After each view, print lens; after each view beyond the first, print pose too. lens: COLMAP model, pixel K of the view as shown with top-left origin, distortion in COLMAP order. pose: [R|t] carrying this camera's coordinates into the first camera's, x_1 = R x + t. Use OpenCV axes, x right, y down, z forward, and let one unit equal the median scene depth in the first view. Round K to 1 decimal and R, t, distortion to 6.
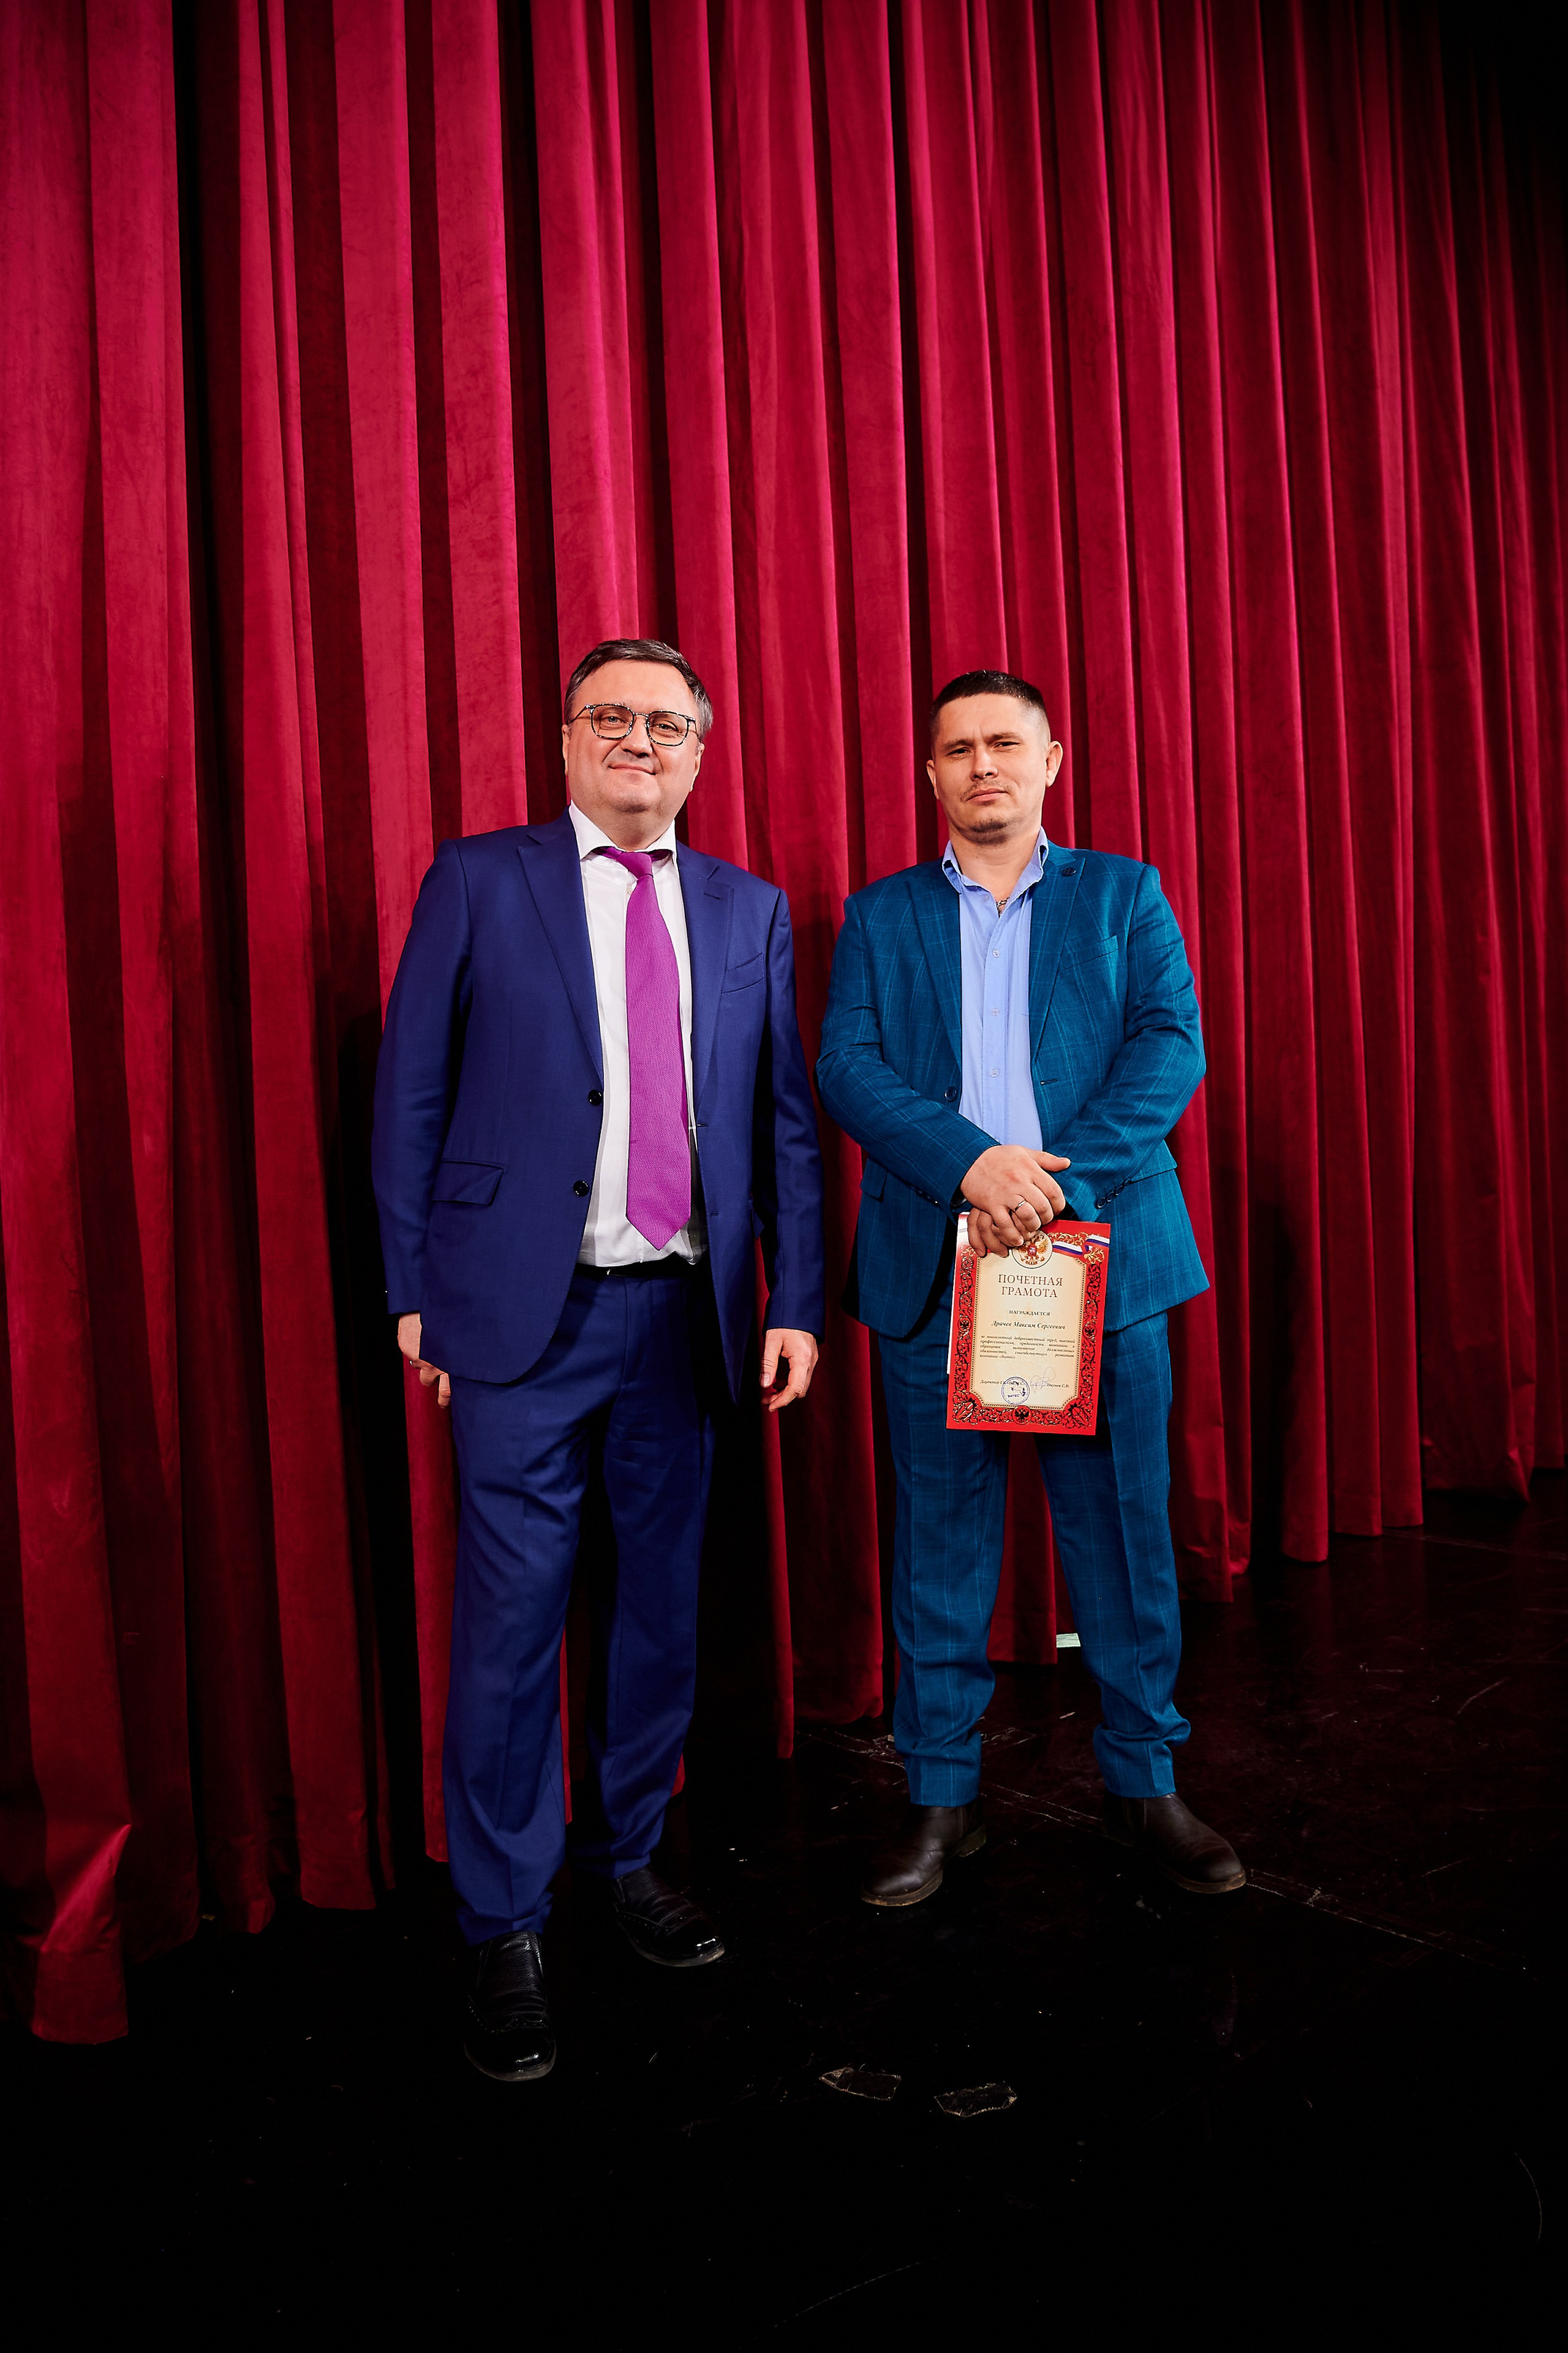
lens RADIAL K [[1684.4, 0, 803.2], [0, 1684.4, 1189.2], [0, 0, 1]] dist [-0.029295, 0.006841]
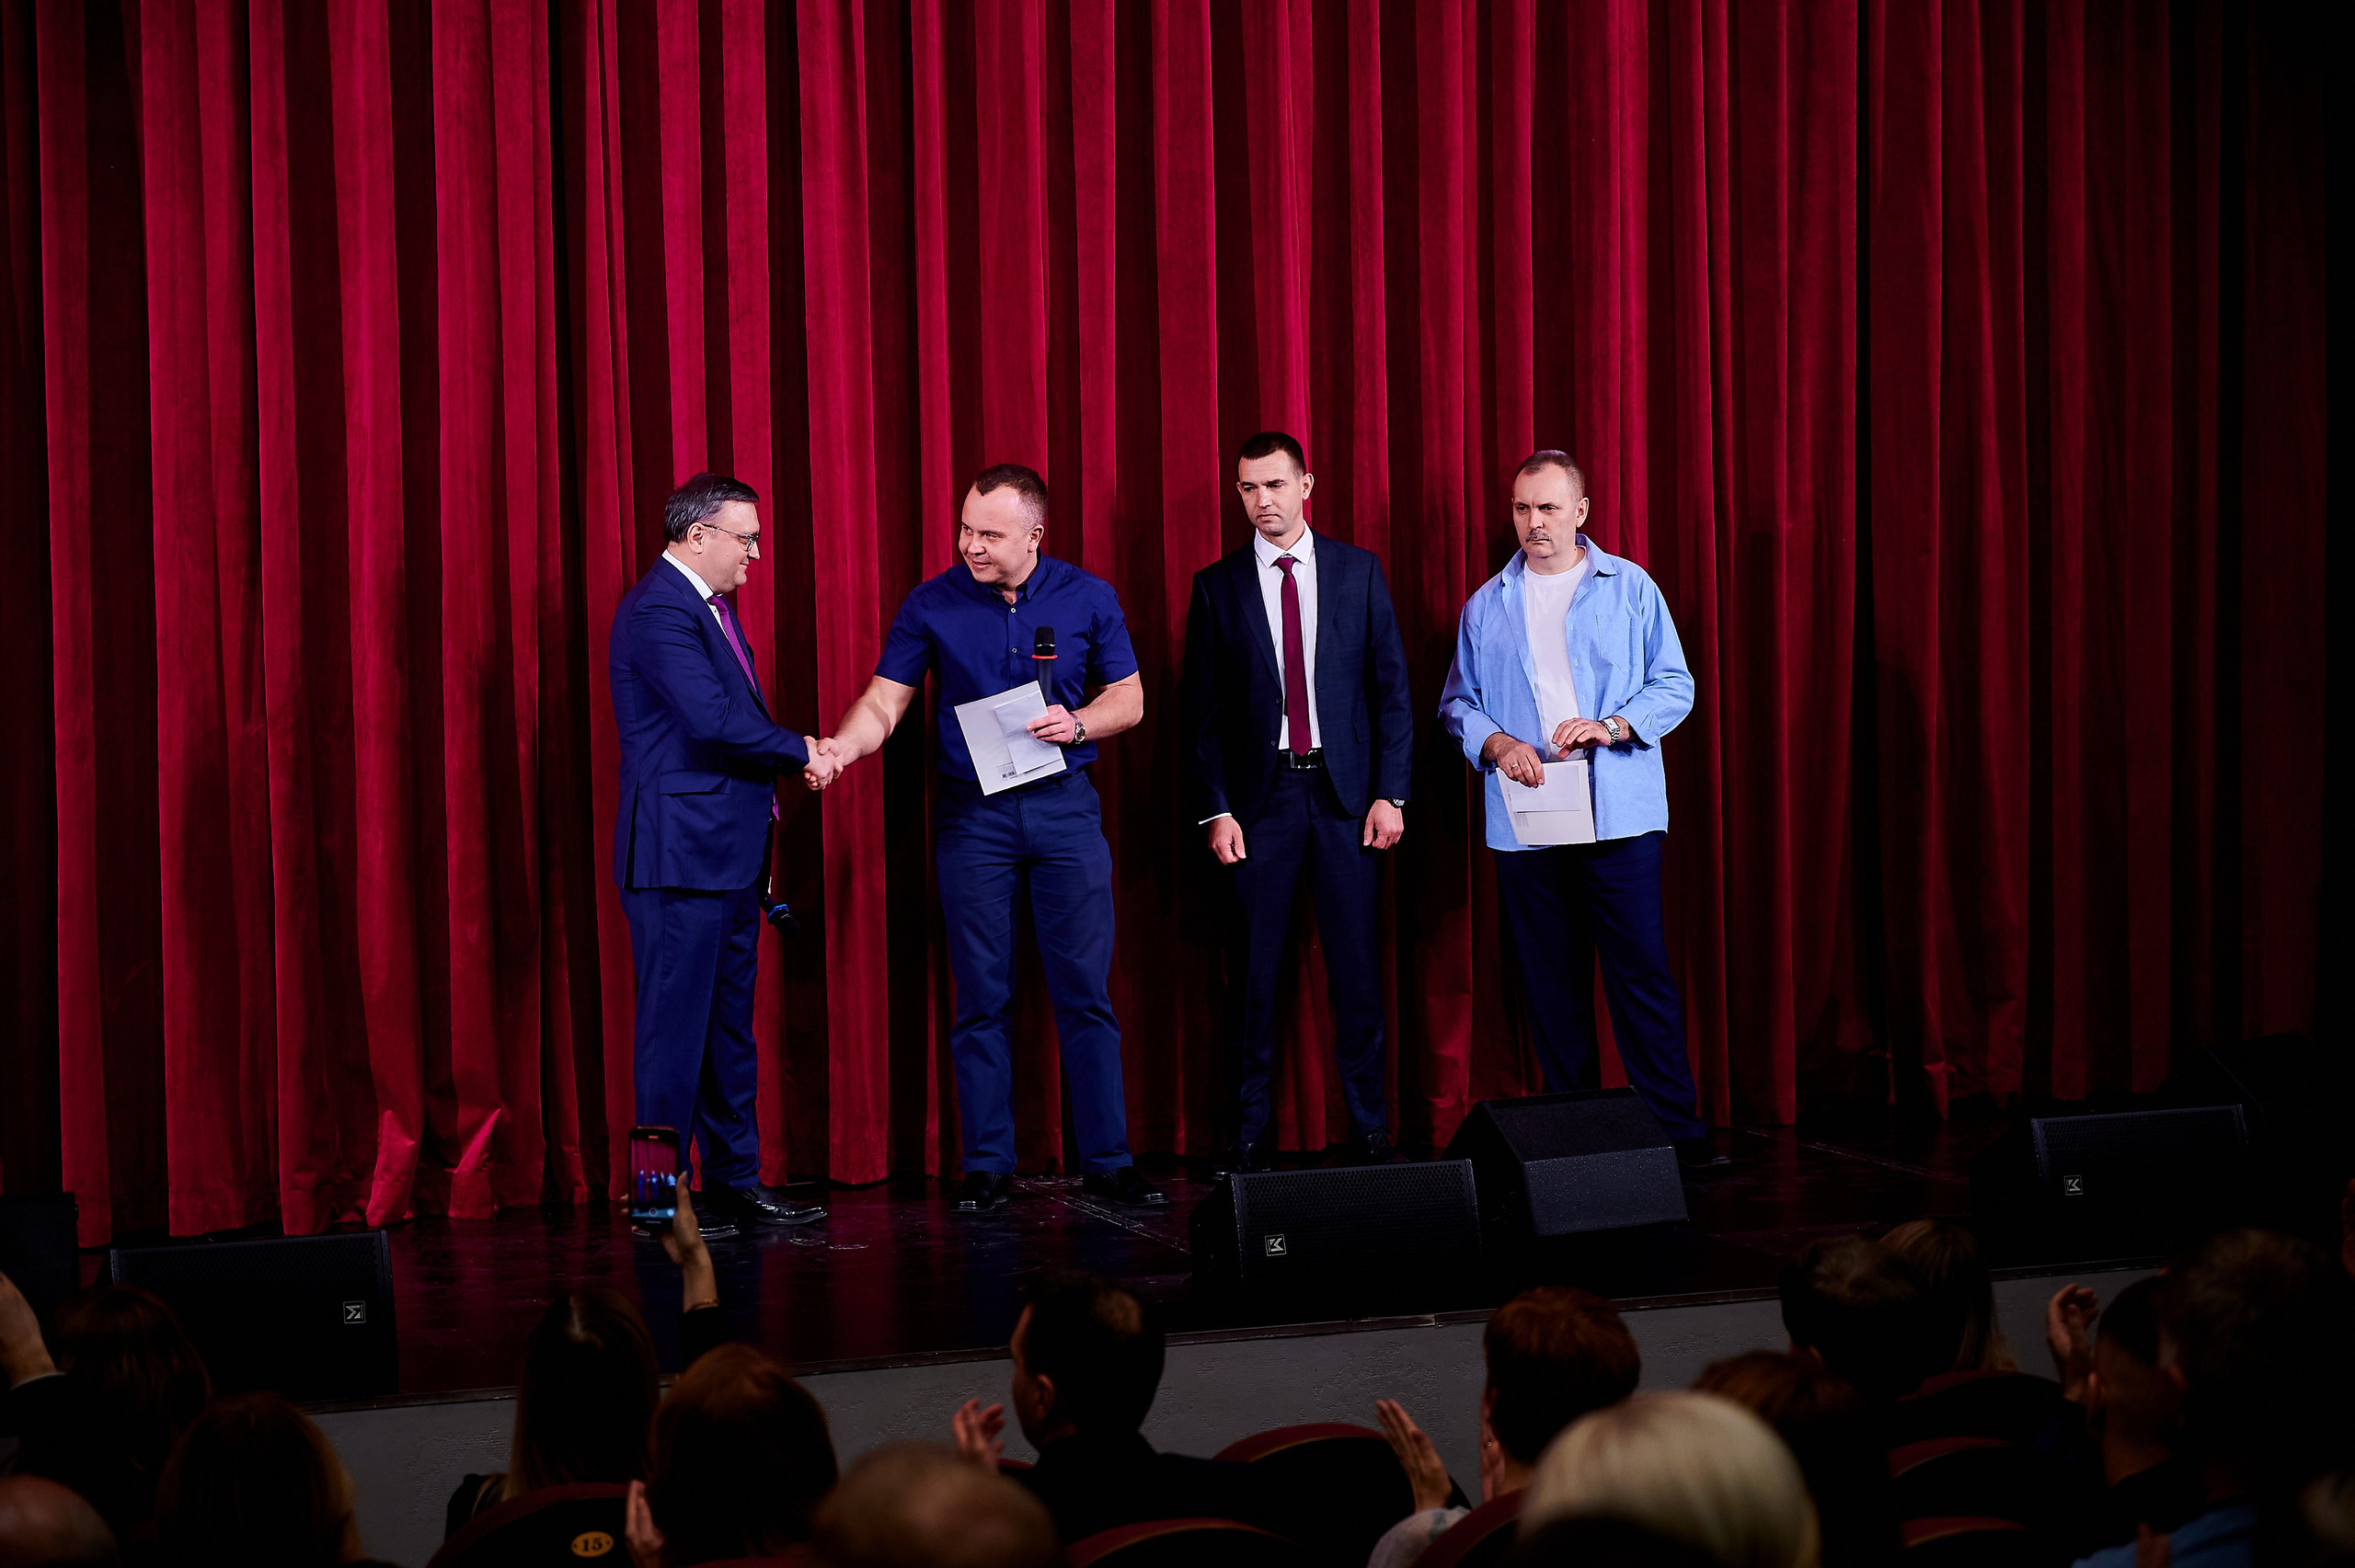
lens RADIAL K [[4765.4, 0, 1177.0], [0, 4765.4, 782.9], [0, 0, 1]] dist [0.362316, 0.000000]
pose [[0.937119, 0.036004, -0.347148, 1.733662], [-0.023634, 0.998928, 0.039805, -0.177022], [0.348209, -0.029097, 0.936965, -3.022188]]
